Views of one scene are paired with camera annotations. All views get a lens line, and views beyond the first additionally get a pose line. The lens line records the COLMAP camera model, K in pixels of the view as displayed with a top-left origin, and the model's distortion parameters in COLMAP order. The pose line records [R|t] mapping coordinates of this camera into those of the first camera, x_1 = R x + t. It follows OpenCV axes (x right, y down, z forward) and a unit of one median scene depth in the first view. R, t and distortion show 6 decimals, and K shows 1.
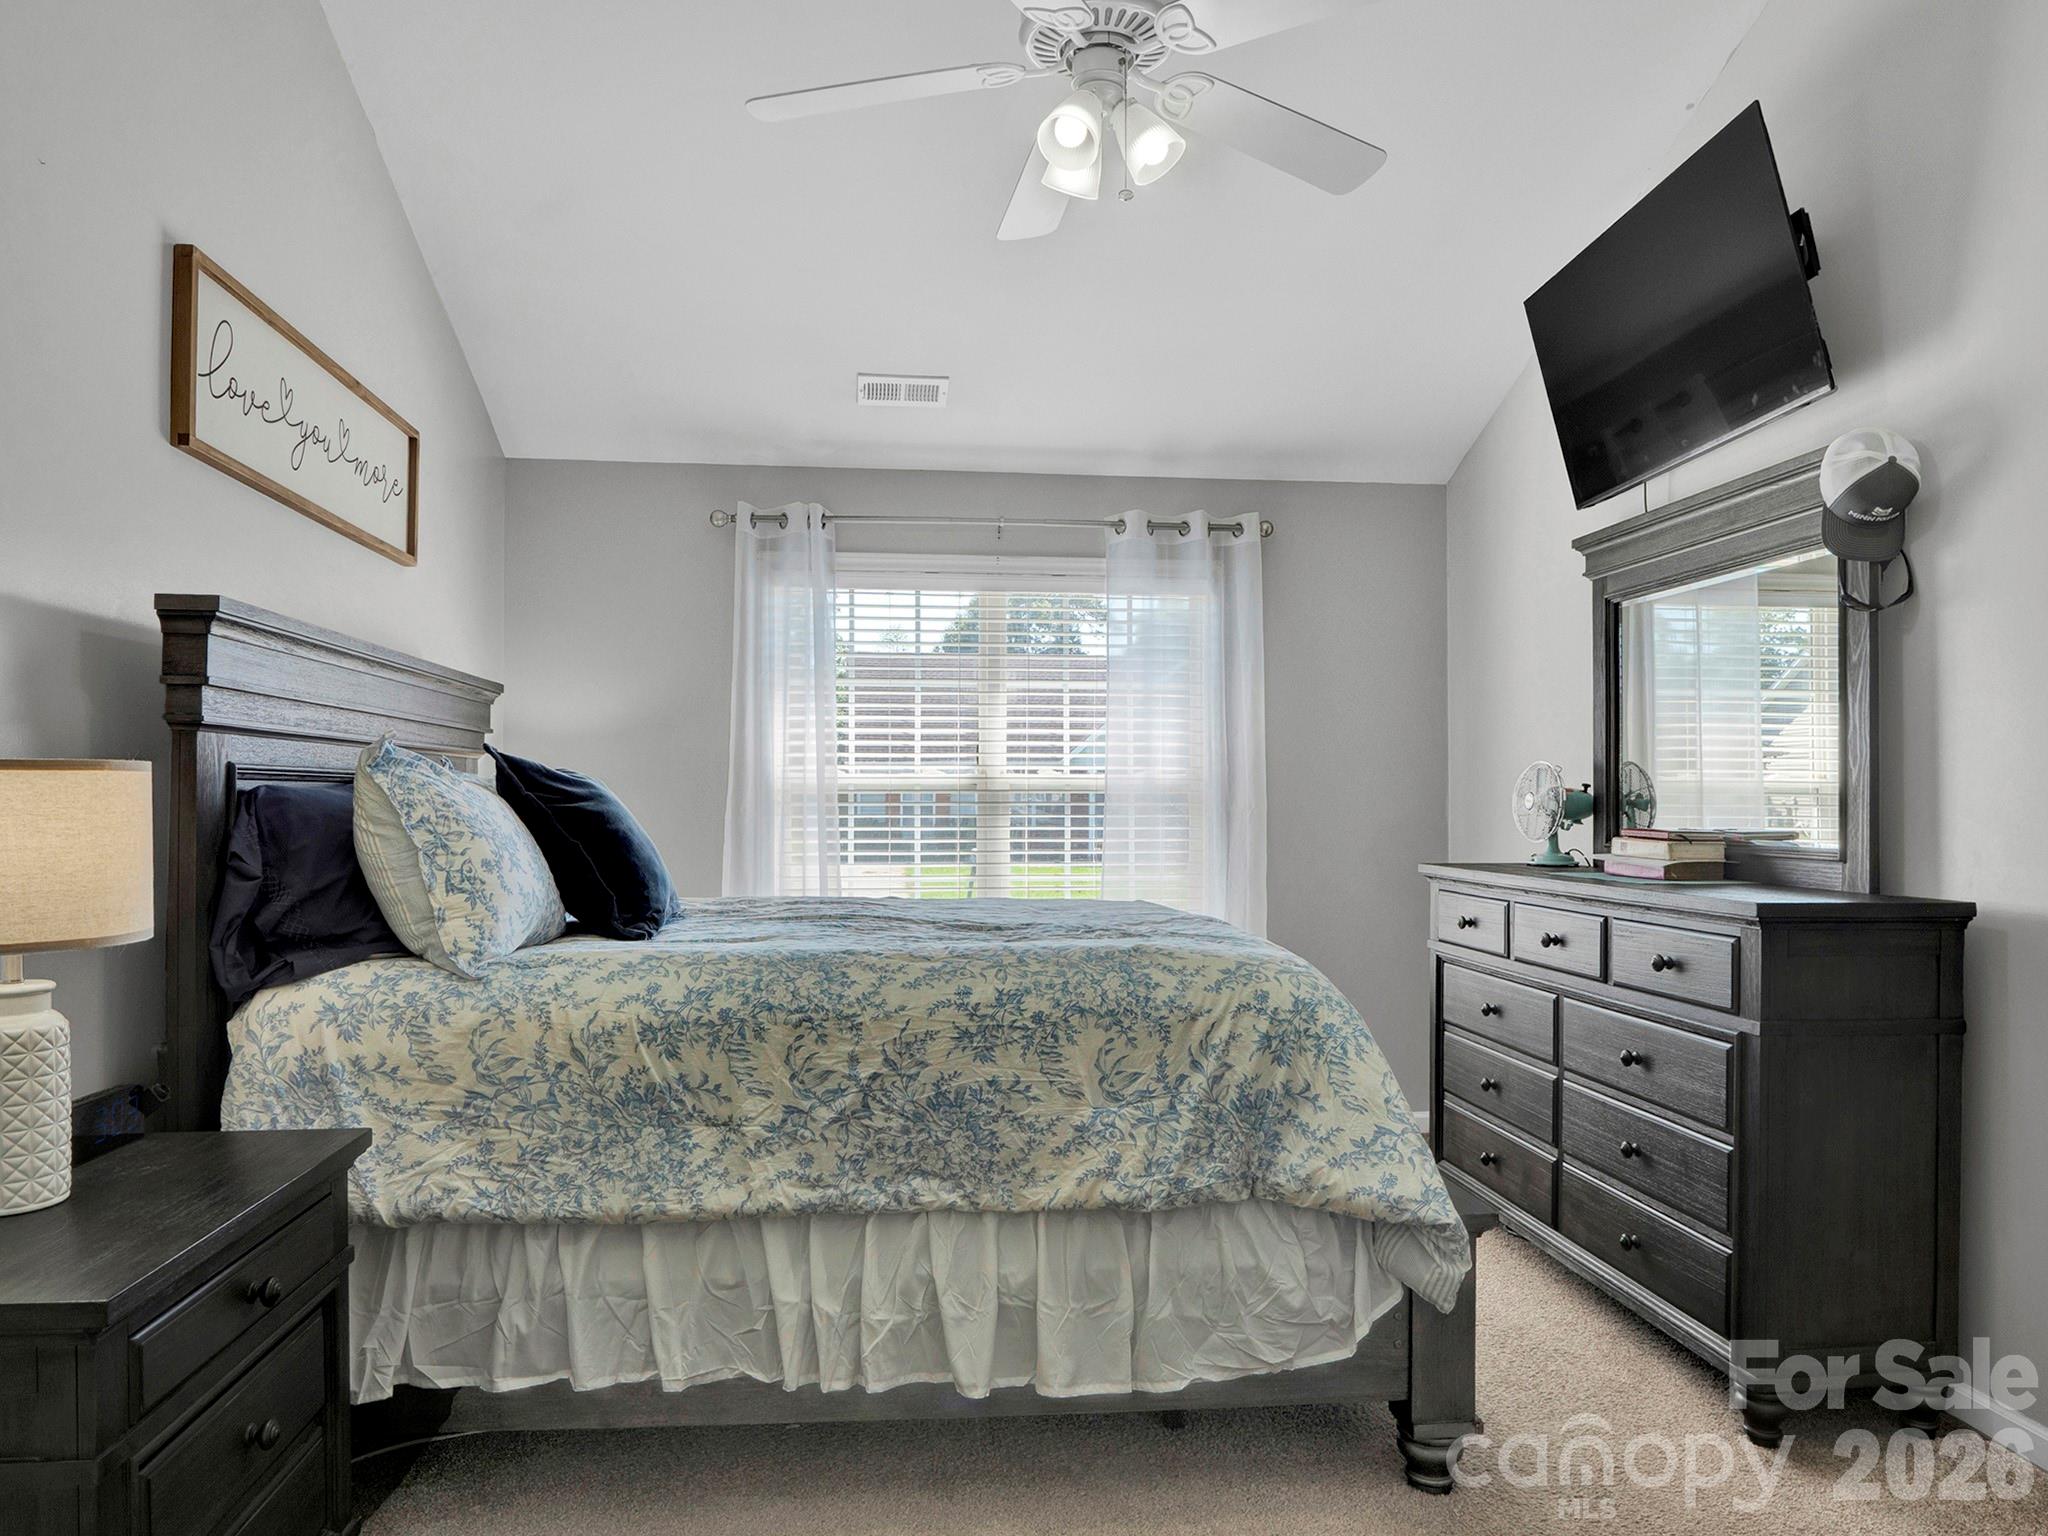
lens RADIAL K [[1316.2, 0, 1031.2], [0, 1316.2, 778.2], [0, 0, 1]] dist [-0.029459, 0.009179]
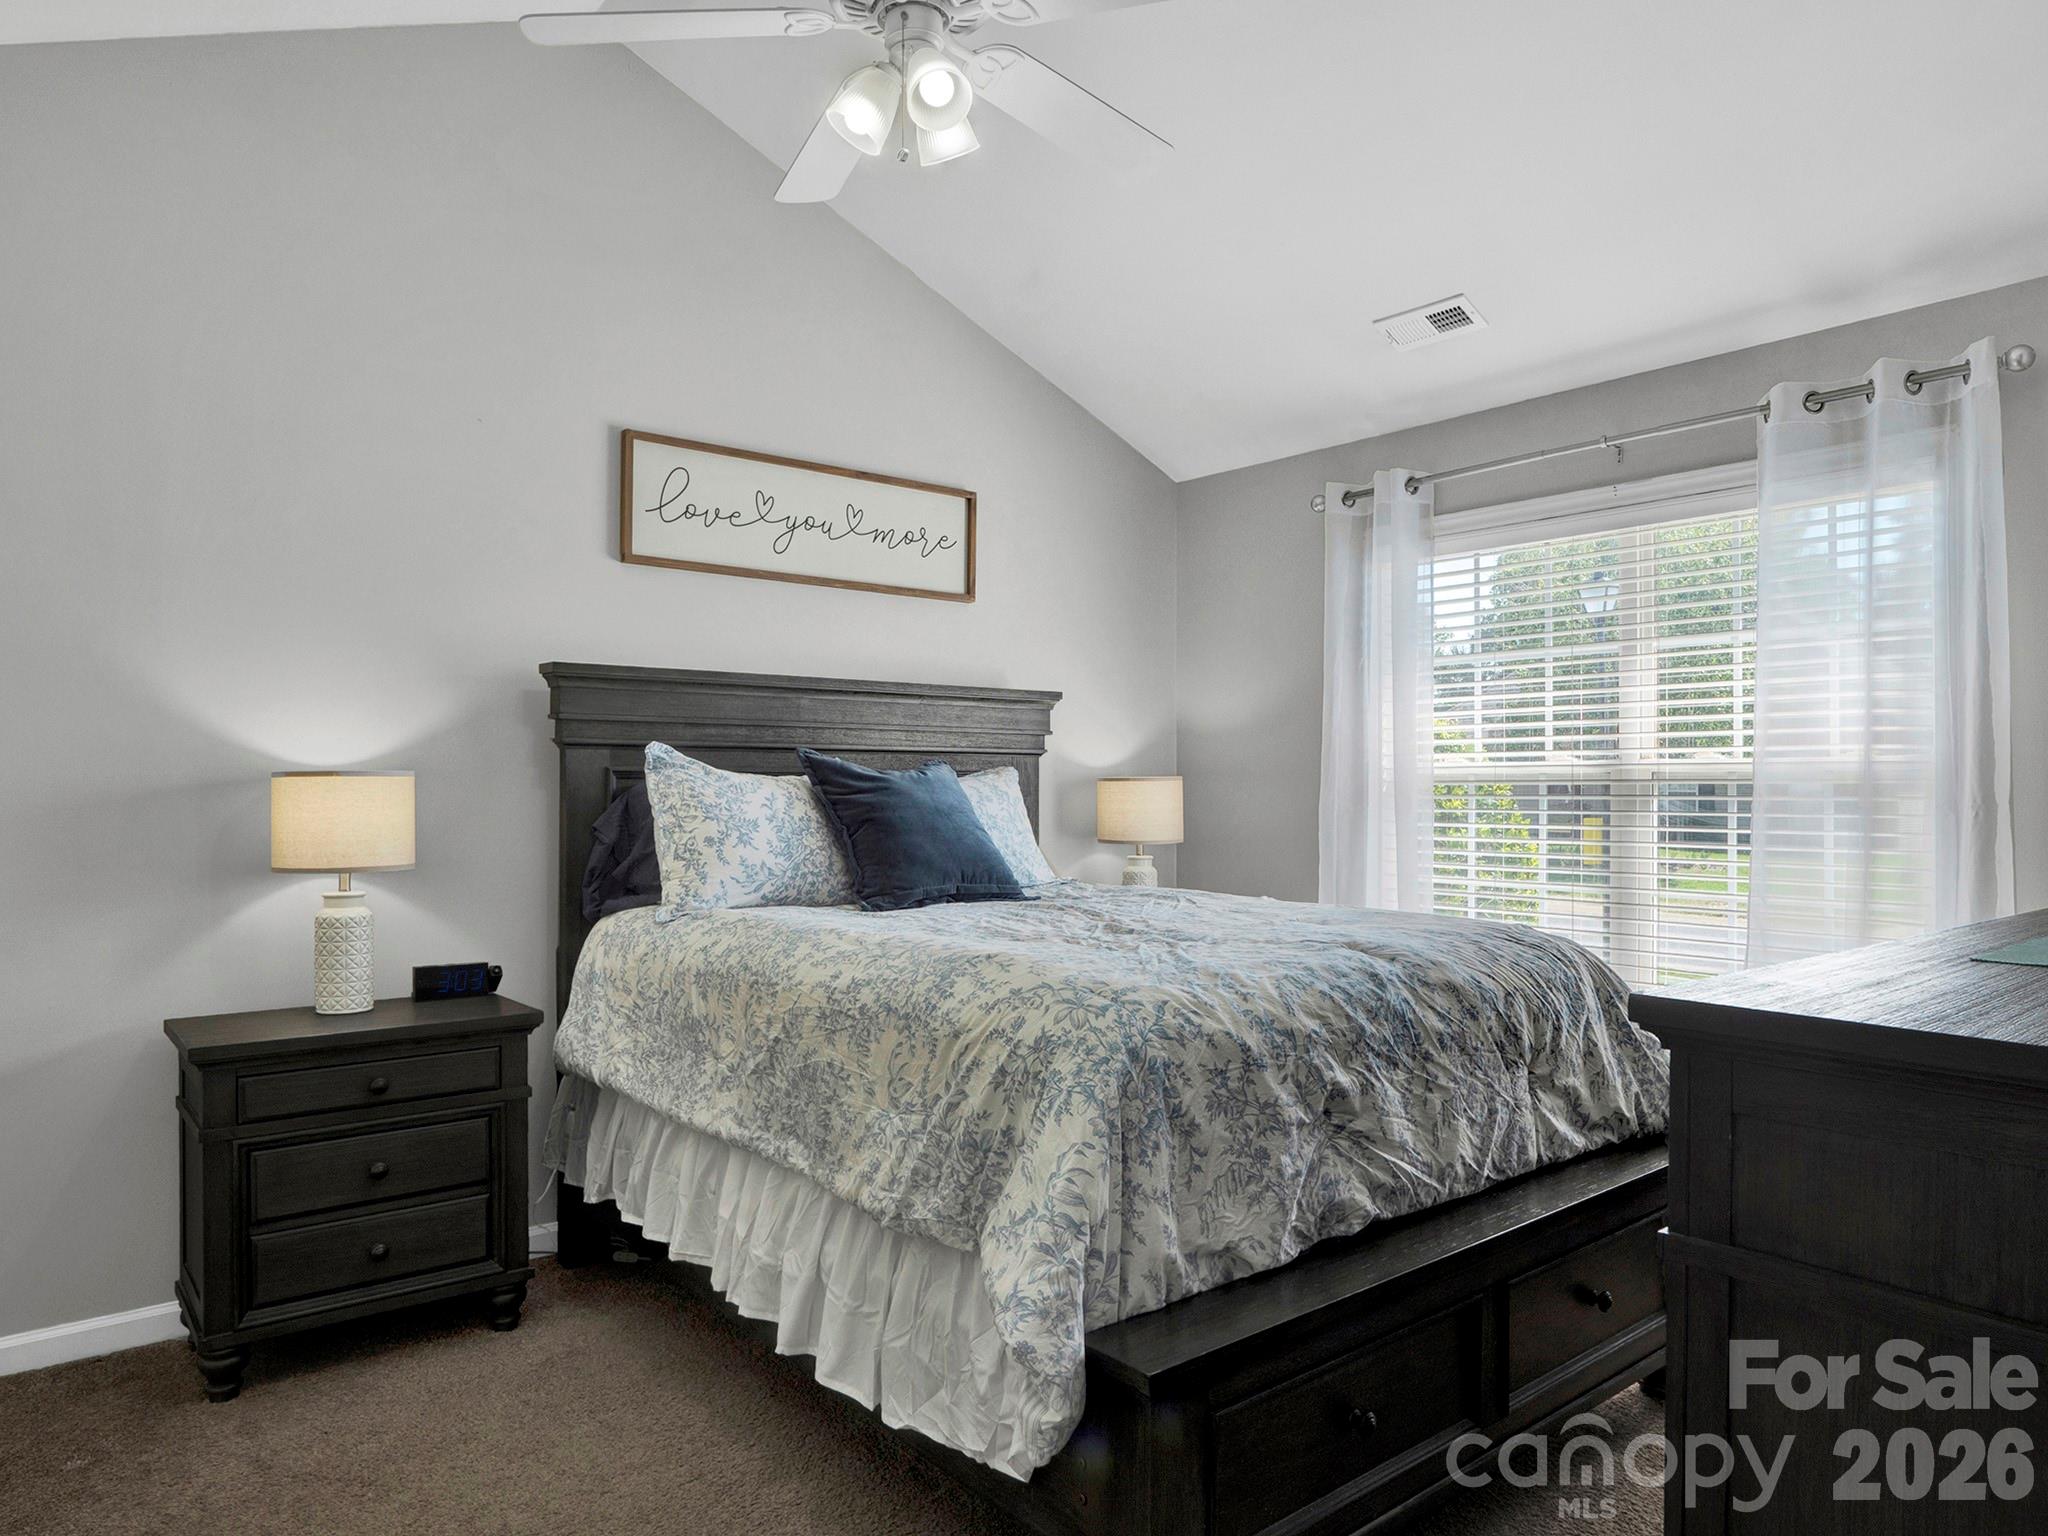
lens RADIAL K [[1316.2, 0, 1015.0], [0, 1316.2, 783.8], [0, 0, 1]] dist [-0.029459, 0.009179]
pose [[0.546849, -0.004826, -0.837217, 0.903194], [0.013395, 0.999906, 0.002985, 0.008376], [0.837124, -0.012847, 0.546862, 0.547659]]
